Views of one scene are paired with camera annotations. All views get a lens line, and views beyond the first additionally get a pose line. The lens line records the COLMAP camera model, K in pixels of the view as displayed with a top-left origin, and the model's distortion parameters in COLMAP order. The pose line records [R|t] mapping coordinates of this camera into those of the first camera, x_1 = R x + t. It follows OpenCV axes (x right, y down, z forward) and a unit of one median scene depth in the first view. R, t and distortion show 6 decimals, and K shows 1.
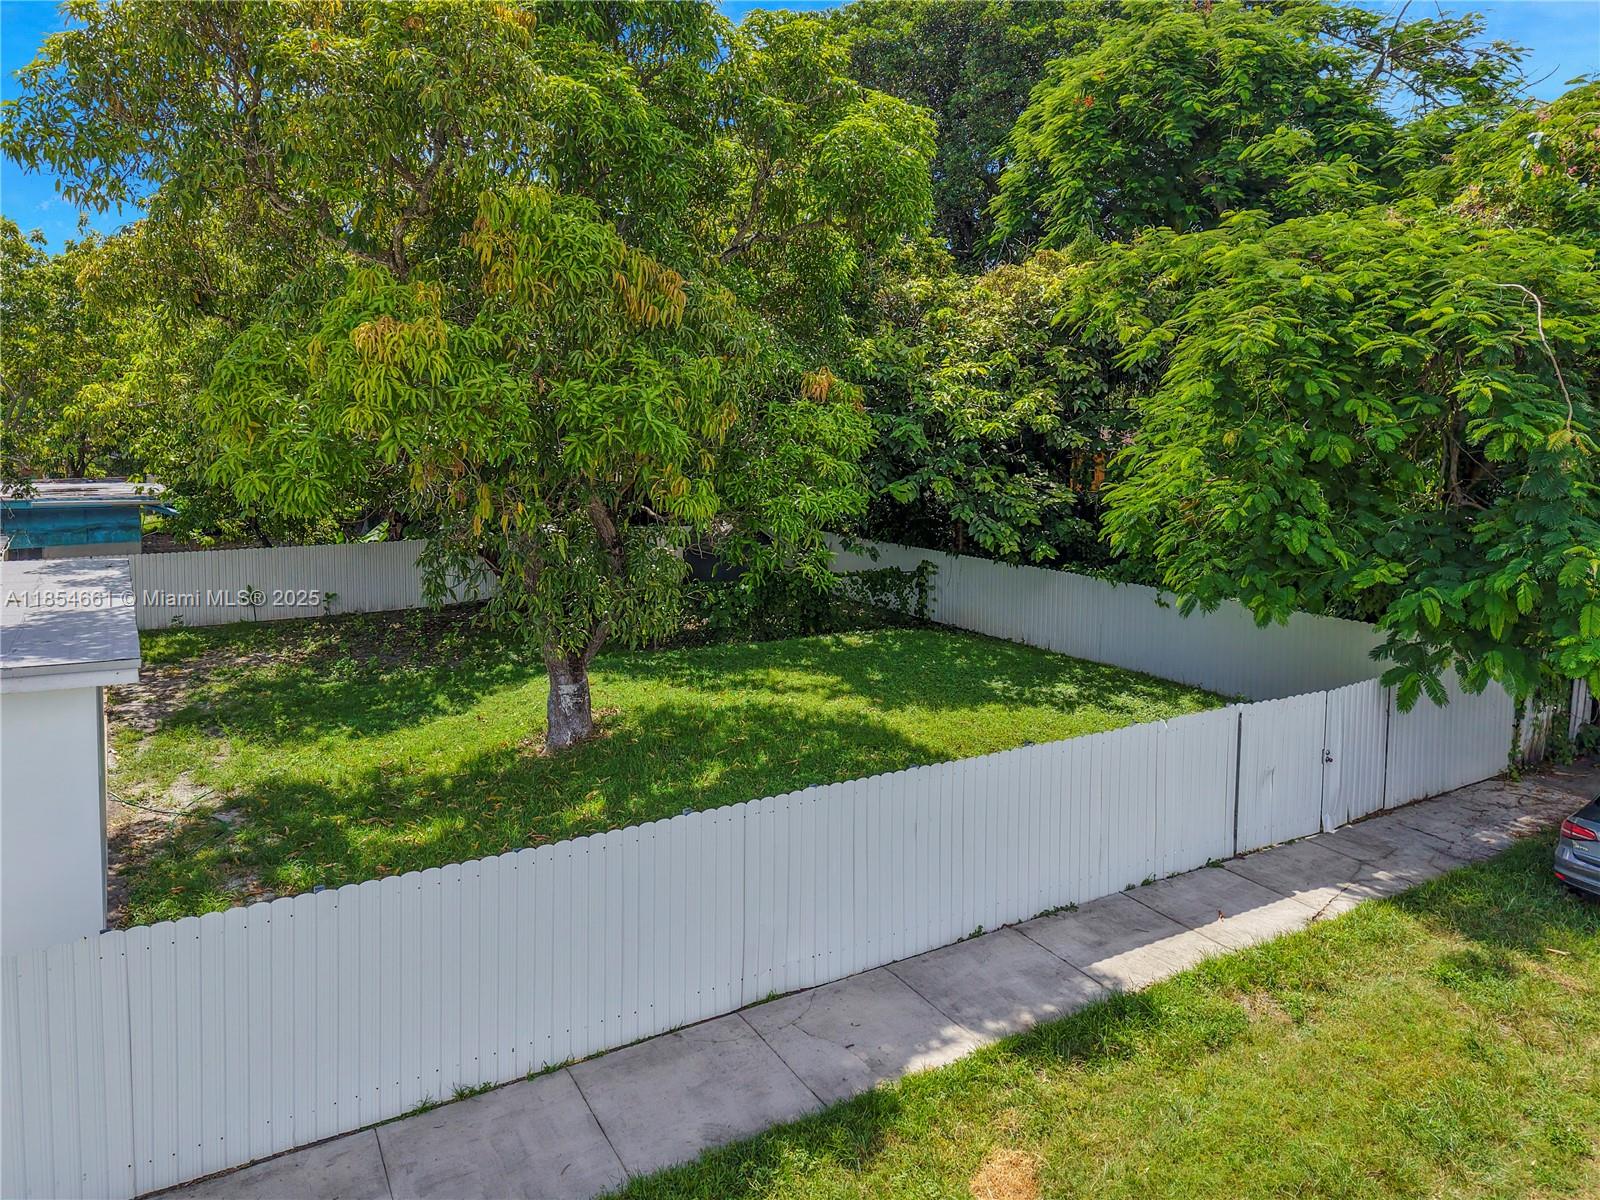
lens RADIAL K [[1068.4, 0, 799.2], [0, 1068.4, 600.1], [0, 0, 1]] dist [0.001871, -0.007586]
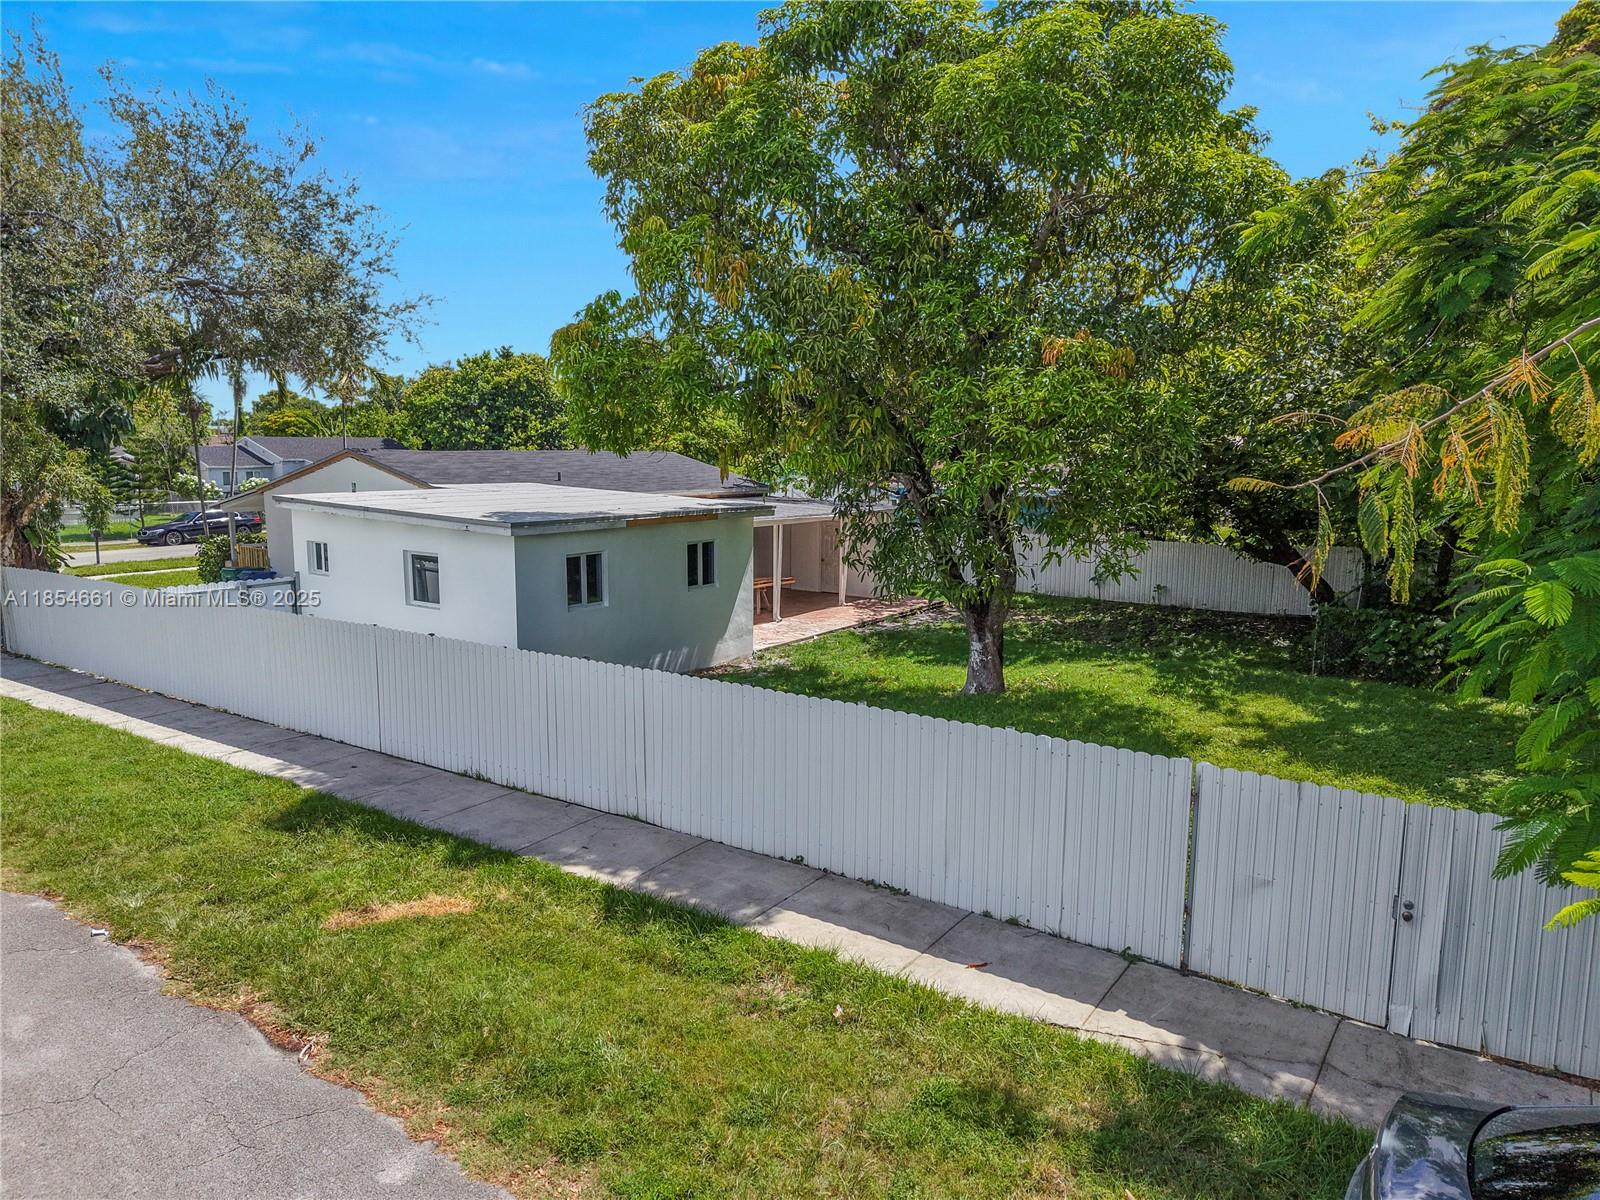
lens RADIAL K [[1068.4, 0, 801.0], [0, 1068.4, 596.3], [0, 0, 1]] dist [0.001871, -0.007586]
pose [[0.459821, 0.157355, -0.873959, 1.191606], [-0.150399, 0.983757, 0.097994, -0.076752], [0.875183, 0.086383, 0.476018, 0.484839]]
